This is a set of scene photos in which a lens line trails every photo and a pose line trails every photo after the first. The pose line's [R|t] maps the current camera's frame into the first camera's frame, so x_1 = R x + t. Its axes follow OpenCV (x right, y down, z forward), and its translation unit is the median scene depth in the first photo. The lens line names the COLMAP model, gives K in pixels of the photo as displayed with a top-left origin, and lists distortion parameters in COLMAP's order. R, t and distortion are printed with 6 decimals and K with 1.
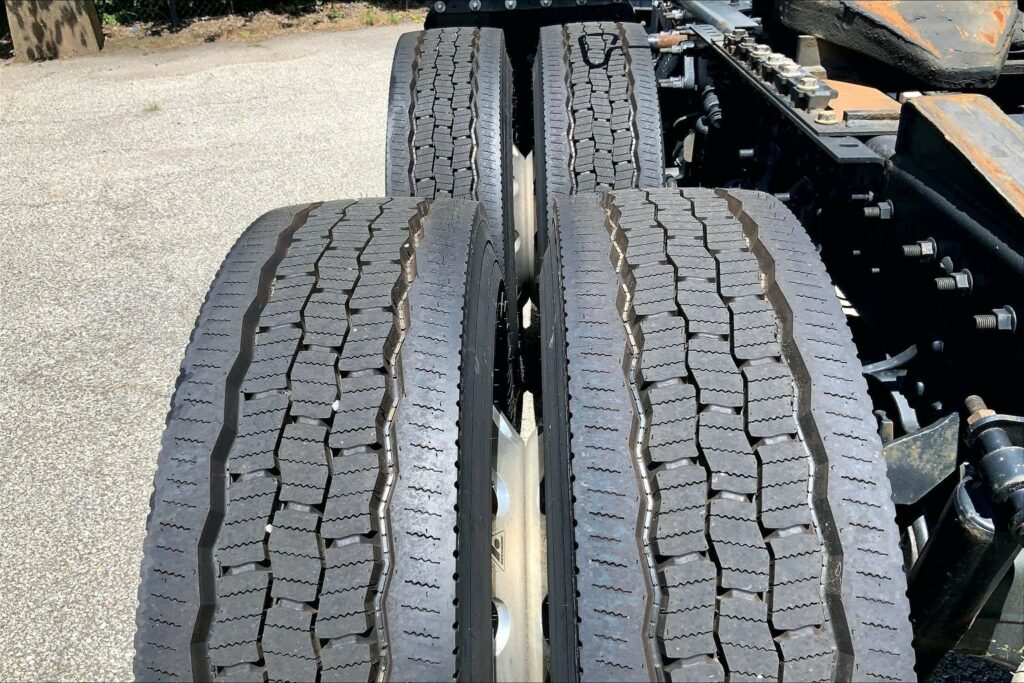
lens RADIAL K [[844.4, 0, 512.0], [0, 844.4, 341.5], [0, 0, 1]] dist [0.101852, -0.220850]
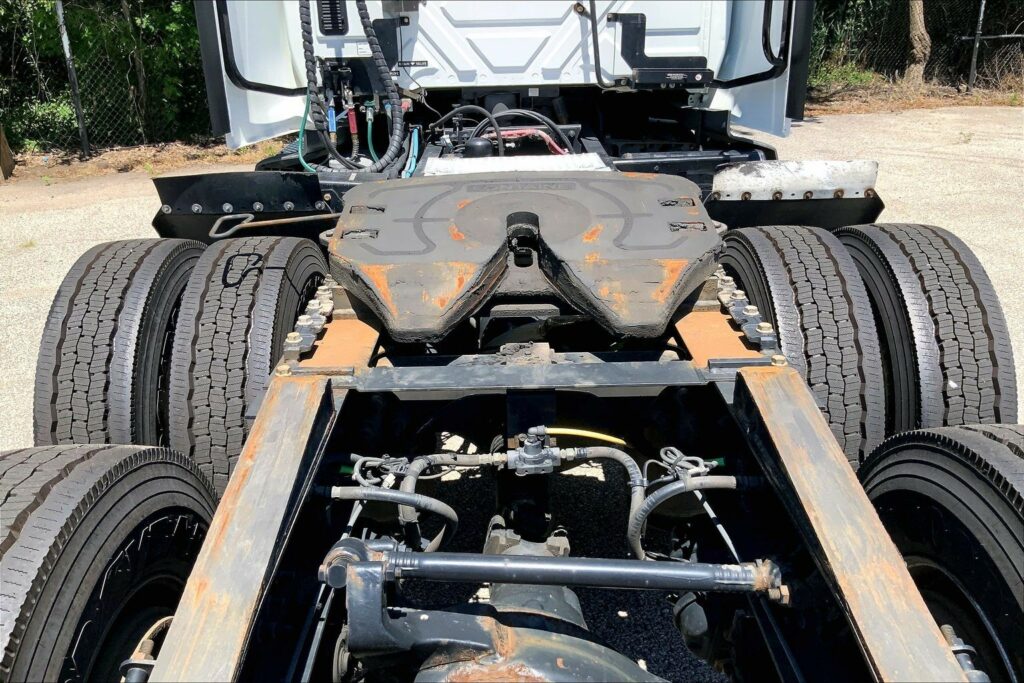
lens RADIAL K [[844.4, 0, 512.0], [0, 844.4, 341.5], [0, 0, 1]] dist [0.101852, -0.220850]
pose [[0.999277, 0.010961, 0.036406, 0.110610], [-0.006705, 0.993338, -0.115045, -0.026952], [-0.037425, 0.114717, 0.992693, -0.047378]]
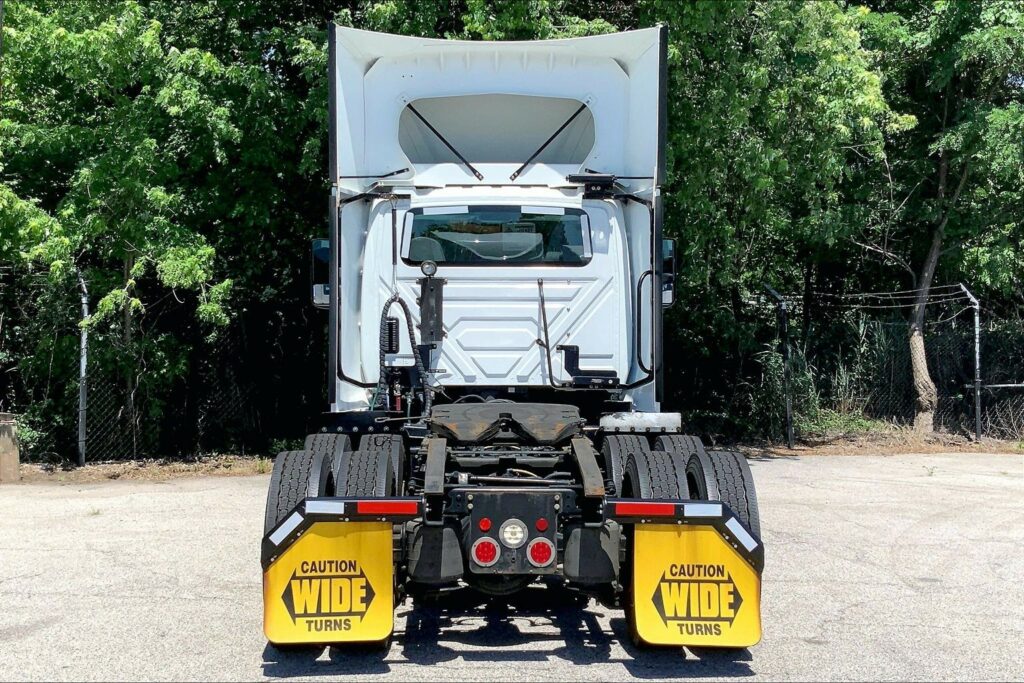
lens RADIAL K [[1348.8, 0, 512.0], [0, 1348.8, 341.5], [0, 0, 1]] dist [0.023605, 0.018232]
pose [[0.997611, 0.047729, 0.049943, 0.072589], [-0.018254, 0.879387, -0.475758, 0.358361], [-0.066627, 0.473710, 0.878157, -0.748262]]
